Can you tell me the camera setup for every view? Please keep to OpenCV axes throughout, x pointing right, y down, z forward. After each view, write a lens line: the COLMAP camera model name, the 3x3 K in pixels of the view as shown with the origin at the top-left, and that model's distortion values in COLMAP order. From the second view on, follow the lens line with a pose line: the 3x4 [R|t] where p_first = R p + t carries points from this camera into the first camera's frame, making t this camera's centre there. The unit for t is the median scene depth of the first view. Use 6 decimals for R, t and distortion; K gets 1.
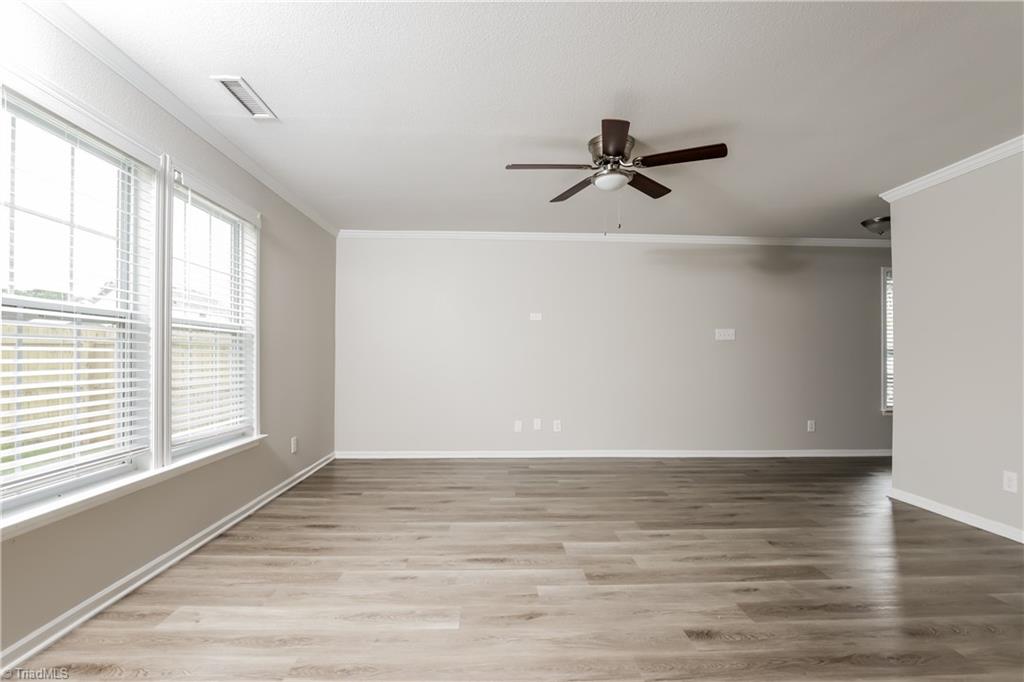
lens RADIAL K [[480.4, 0, 508.4], [0, 480.4, 352.2], [0, 0, 1]] dist [-0.000874, 0.000176]
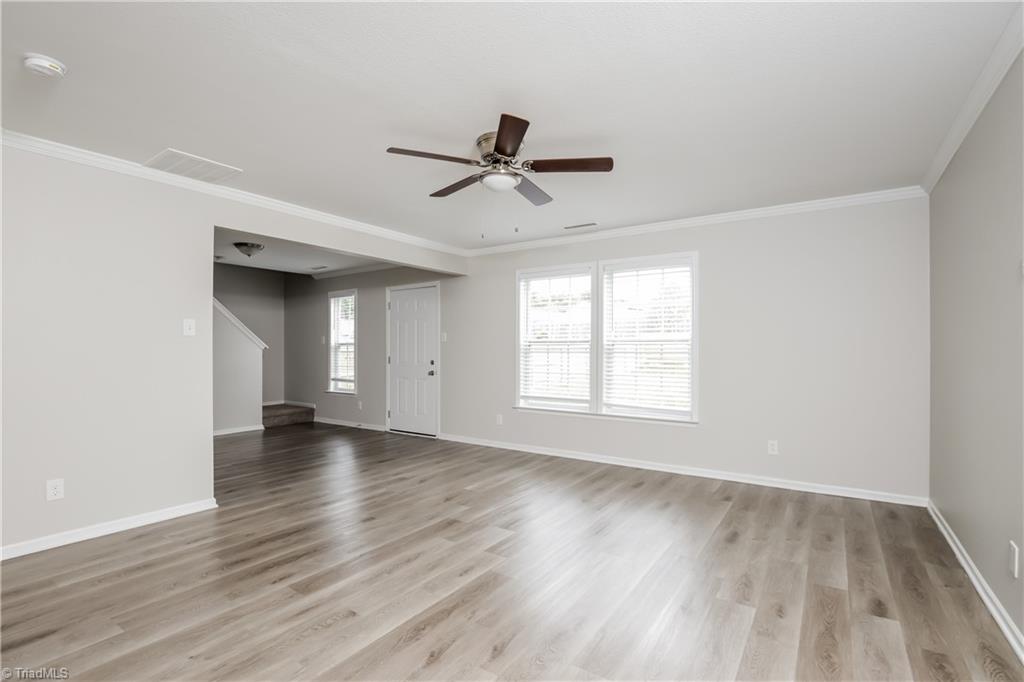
lens RADIAL K [[480.4, 0, 508.4], [0, 480.4, 352.2], [0, 0, 1]] dist [-0.000874, 0.000176]
pose [[-0.592575, -0.004248, -0.805504, 1.078757], [0.000424, 0.999984, -0.005586, -0.008119], [0.805516, -0.003652, -0.592563, 1.754666]]
